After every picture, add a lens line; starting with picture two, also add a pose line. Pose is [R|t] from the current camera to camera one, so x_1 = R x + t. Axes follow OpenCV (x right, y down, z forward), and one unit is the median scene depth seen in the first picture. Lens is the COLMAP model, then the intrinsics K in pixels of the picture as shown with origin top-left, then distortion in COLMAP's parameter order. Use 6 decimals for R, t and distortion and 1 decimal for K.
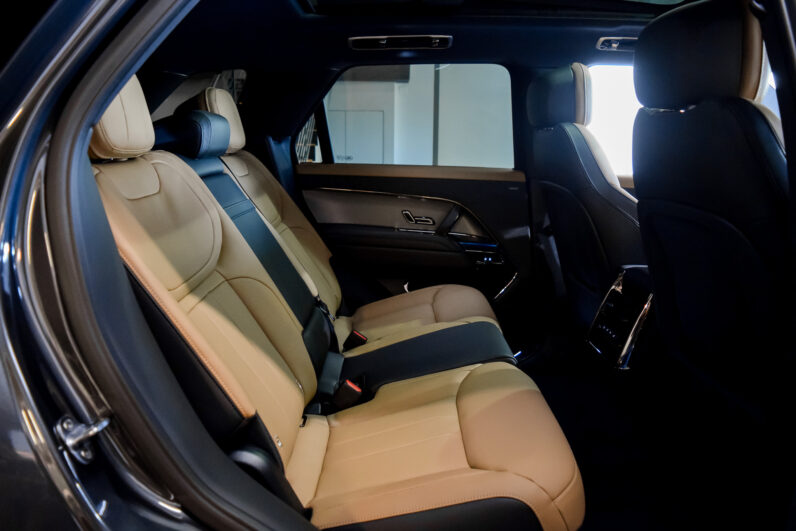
lens RADIAL K [[630.5, 0, 399.2], [0, 630.5, 266.0], [0, 0, 1]] dist [-0.084514, 0.014049]
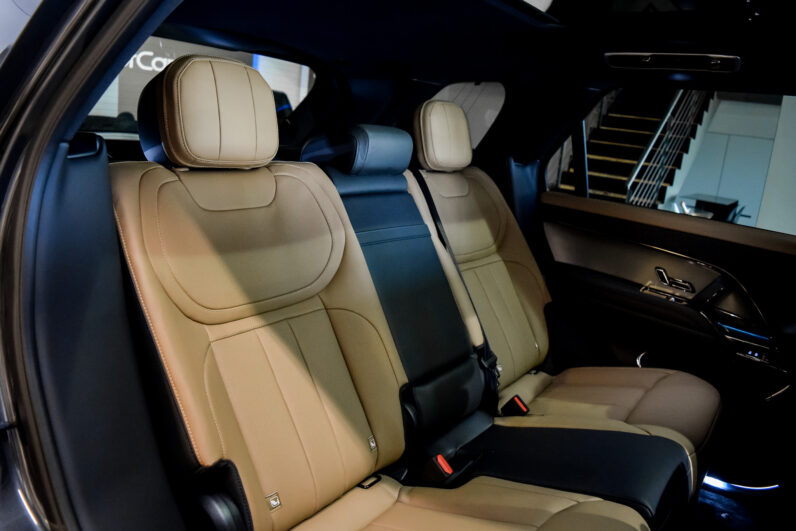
lens RADIAL K [[630.5, 0, 397.6], [0, 630.5, 264.2], [0, 0, 1]] dist [-0.084514, 0.014049]
pose [[0.810911, 0.204922, -0.548115, 0.215622], [-0.211235, 0.976030, 0.052392, -0.078705], [0.545713, 0.073296, 0.834760, 0.185376]]
